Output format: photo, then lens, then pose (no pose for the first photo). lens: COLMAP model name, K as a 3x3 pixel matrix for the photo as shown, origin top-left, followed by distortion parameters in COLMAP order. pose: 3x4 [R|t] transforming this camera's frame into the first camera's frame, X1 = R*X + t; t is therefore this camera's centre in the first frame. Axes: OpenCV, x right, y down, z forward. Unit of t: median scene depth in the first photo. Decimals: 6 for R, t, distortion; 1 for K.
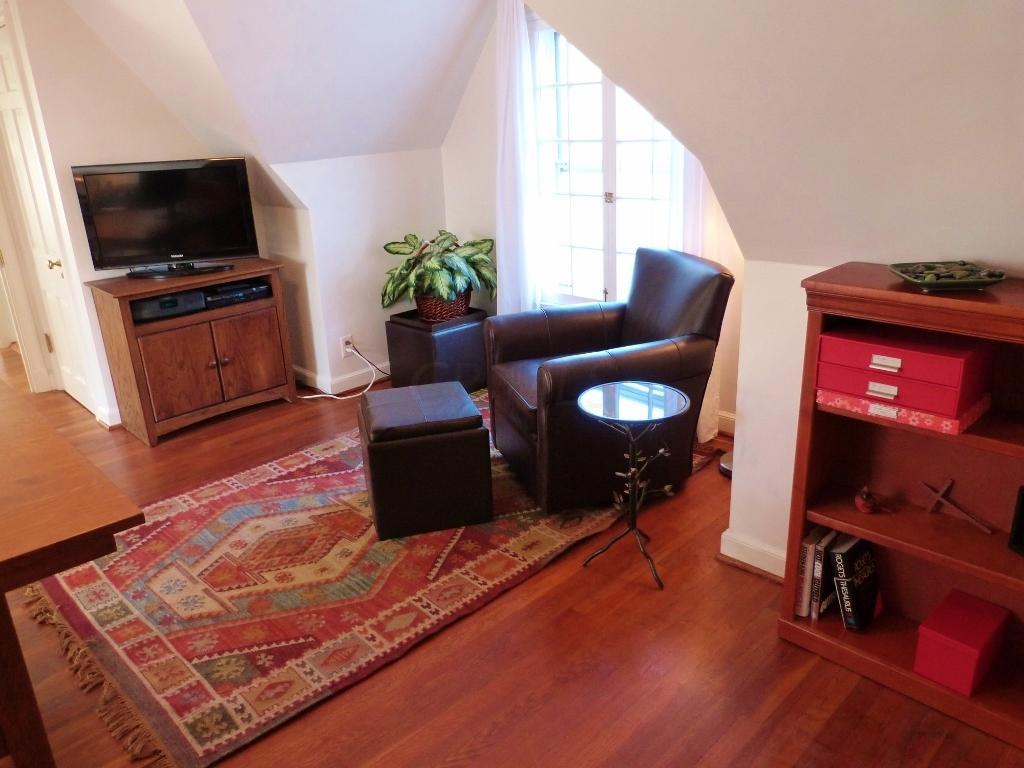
lens RADIAL K [[774.5, 0, 514.9], [0, 774.5, 381.4], [0, 0, 1]] dist [-0.003115, 0.002141]
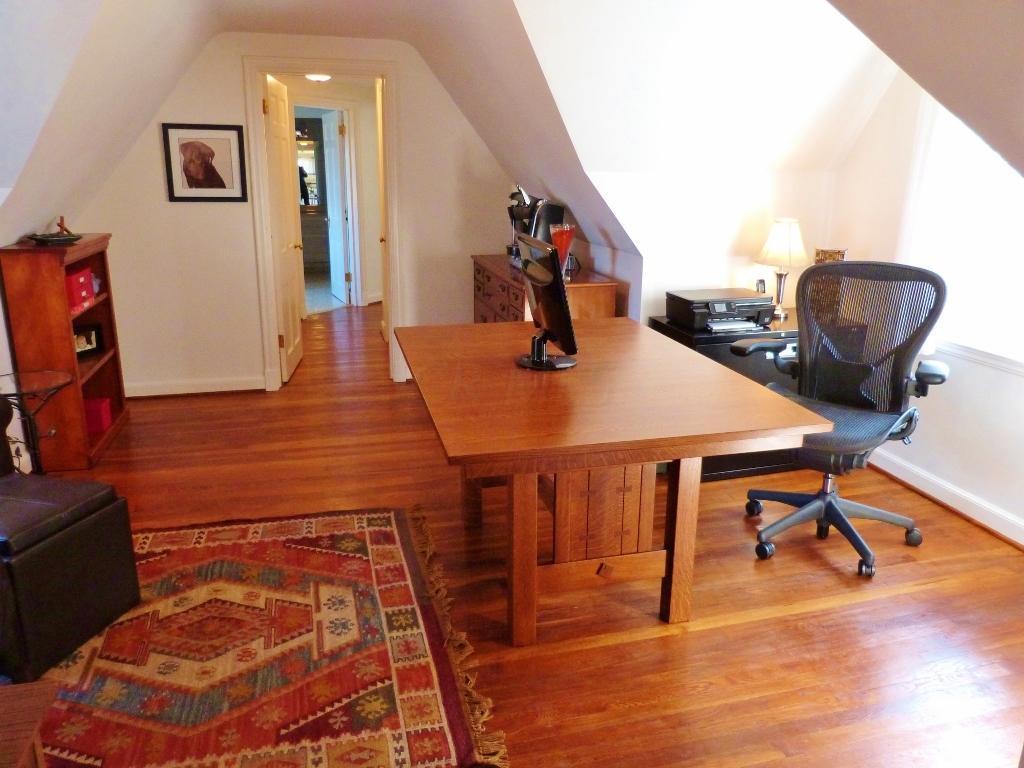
lens RADIAL K [[774.5, 0, 514.9], [0, 774.5, 381.4], [0, 0, 1]] dist [-0.003115, 0.002141]
pose [[-0.867529, -0.095314, 0.488169, -1.090730], [0.193116, 0.839925, 0.507180, -0.433755], [-0.458367, 0.534266, -0.710253, 1.457792]]
